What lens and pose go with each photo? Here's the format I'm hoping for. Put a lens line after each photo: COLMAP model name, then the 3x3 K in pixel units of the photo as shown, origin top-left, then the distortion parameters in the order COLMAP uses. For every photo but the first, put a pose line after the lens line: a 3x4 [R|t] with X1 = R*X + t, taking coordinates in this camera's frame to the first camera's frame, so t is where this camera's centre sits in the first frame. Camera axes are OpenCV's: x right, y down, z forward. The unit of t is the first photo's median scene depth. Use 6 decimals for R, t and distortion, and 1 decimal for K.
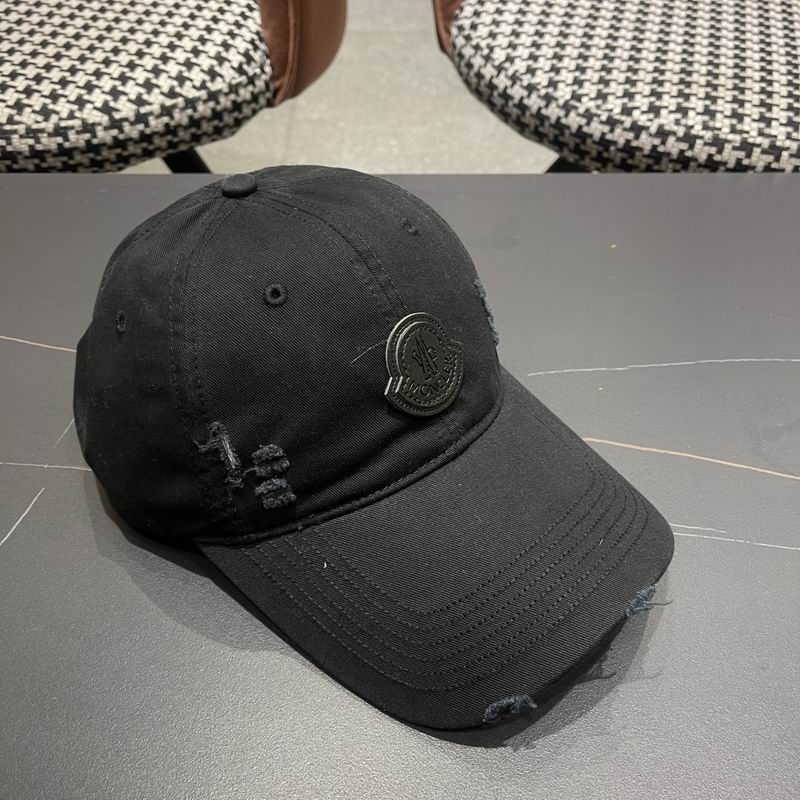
lens RADIAL K [[851.8, 0, 403.2], [0, 851.8, 414.8], [0, 0, 1]] dist [0.018158, 0.000000]
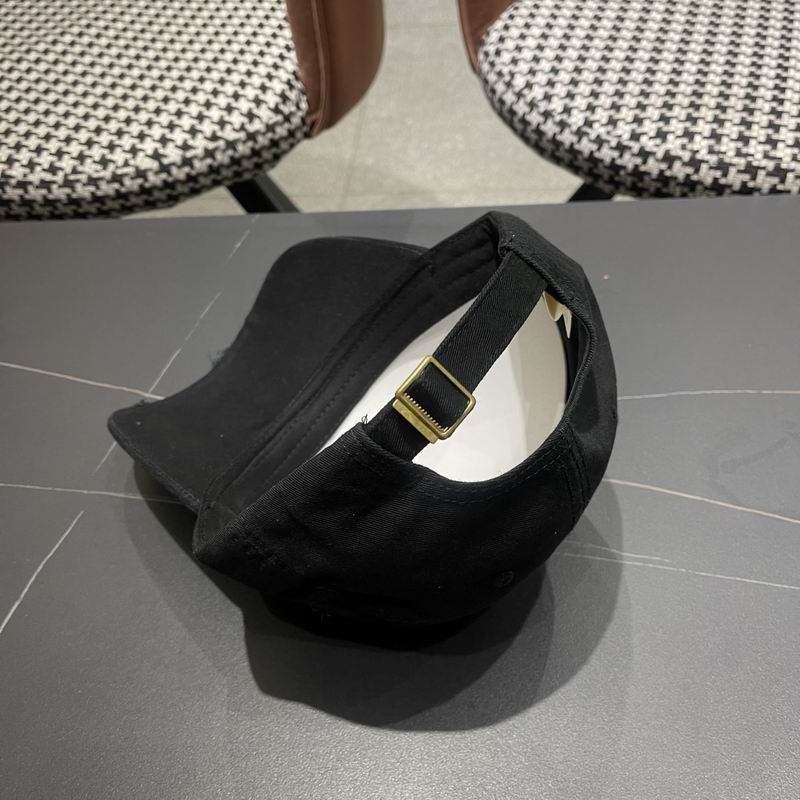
lens RADIAL K [[851.8, 0, 394.8], [0, 851.8, 413.5], [0, 0, 1]] dist [0.018158, 0.000000]
pose [[0.991490, -0.002460, -0.130157, 0.102615], [0.006728, 0.999454, 0.032363, -0.053552], [0.130006, -0.032963, 0.990965, -0.072749]]
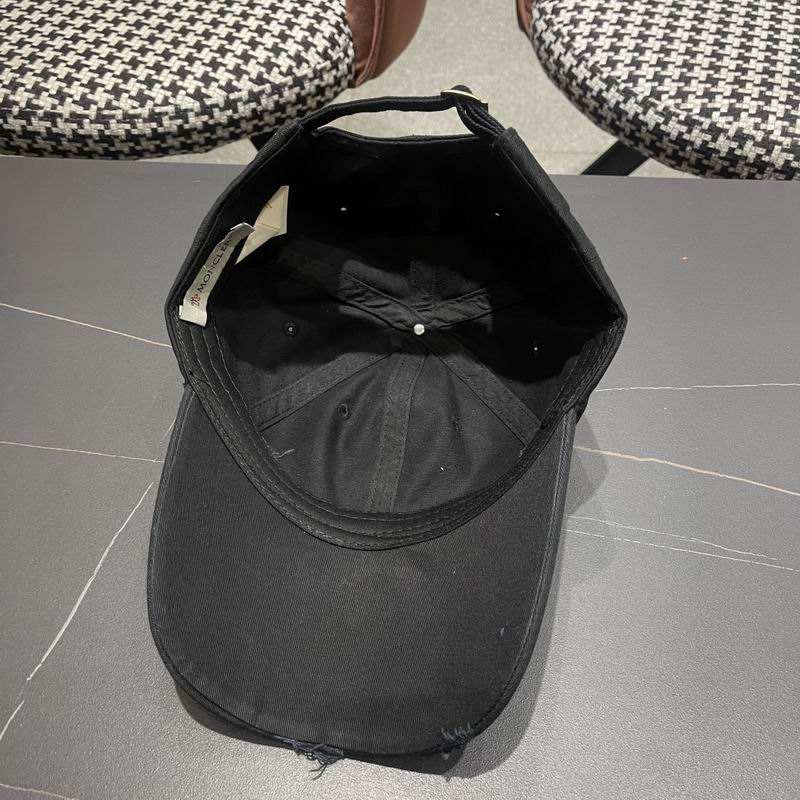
lens RADIAL K [[851.8, 0, 398.4], [0, 851.8, 404.8], [0, 0, 1]] dist [0.018158, 0.000000]
pose [[0.997473, 0.047698, -0.052658, -0.029842], [-0.043489, 0.995975, 0.078370, -0.071724], [0.056184, -0.075882, 0.995533, -0.050043]]
